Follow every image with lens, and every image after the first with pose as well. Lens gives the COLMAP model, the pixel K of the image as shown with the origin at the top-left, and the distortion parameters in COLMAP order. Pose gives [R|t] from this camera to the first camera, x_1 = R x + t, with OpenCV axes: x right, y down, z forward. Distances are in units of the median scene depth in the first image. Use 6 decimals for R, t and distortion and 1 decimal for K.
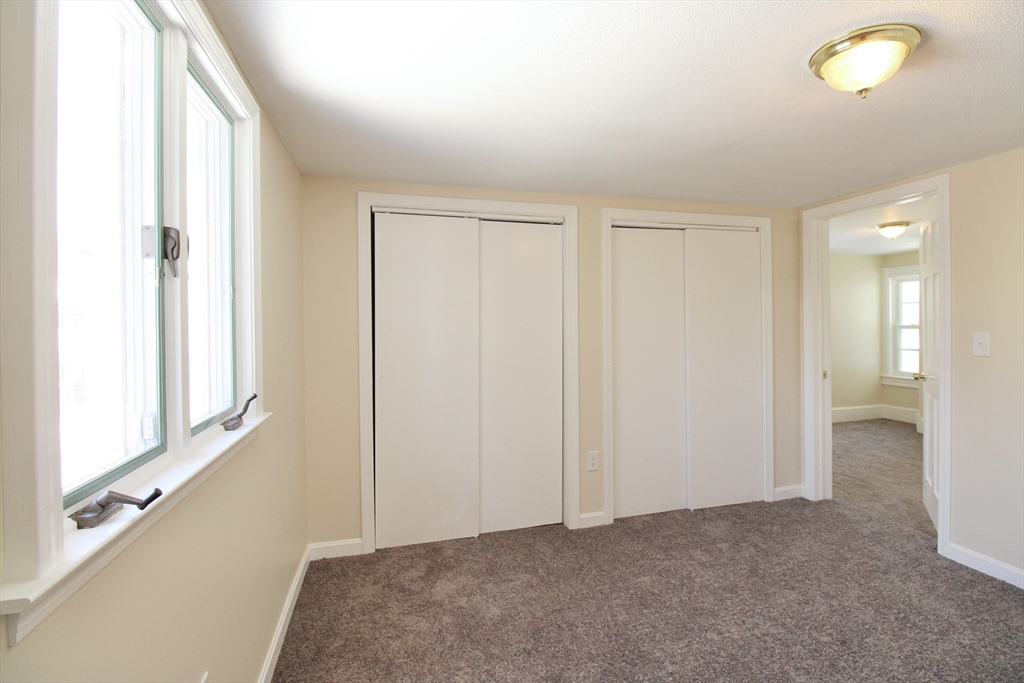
lens RADIAL K [[475.7, 0, 530.5], [0, 475.7, 326.3], [0, 0, 1]] dist [-0.000215, -0.011122]
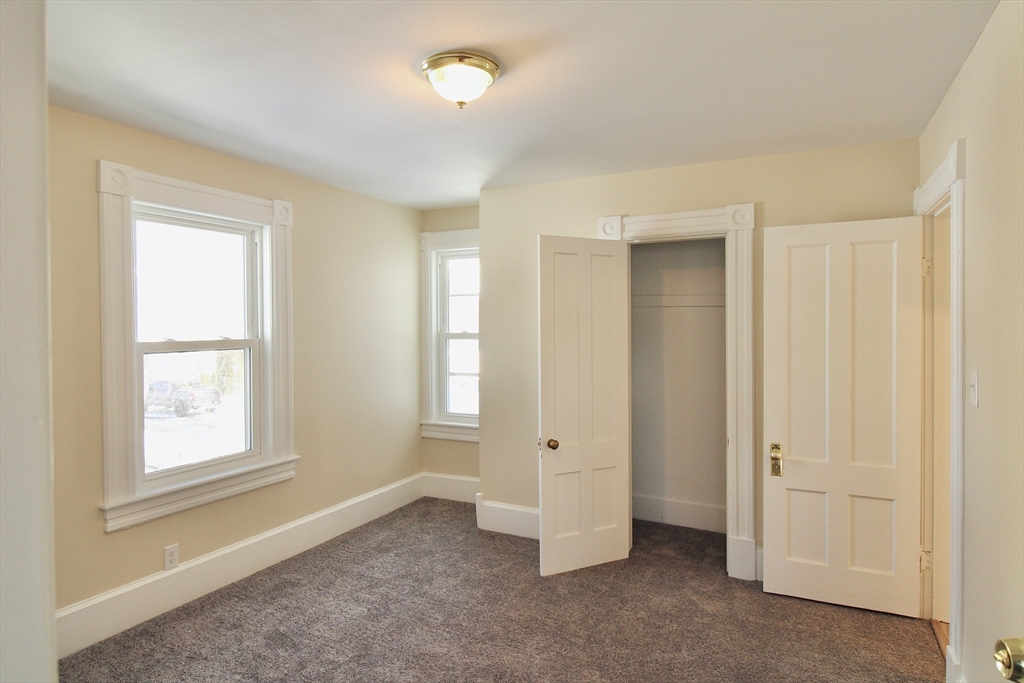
lens RADIAL K [[593.3, 0, 512.0], [0, 593.3, 341.5], [0, 0, 1]] dist [0.000051, -0.000045]
pose [[0.690693, -0.006430, 0.723120, 0.313045], [0.002053, 0.999974, 0.006931, 0.003247], [-0.723145, -0.003303, 0.690688, 0.446083]]
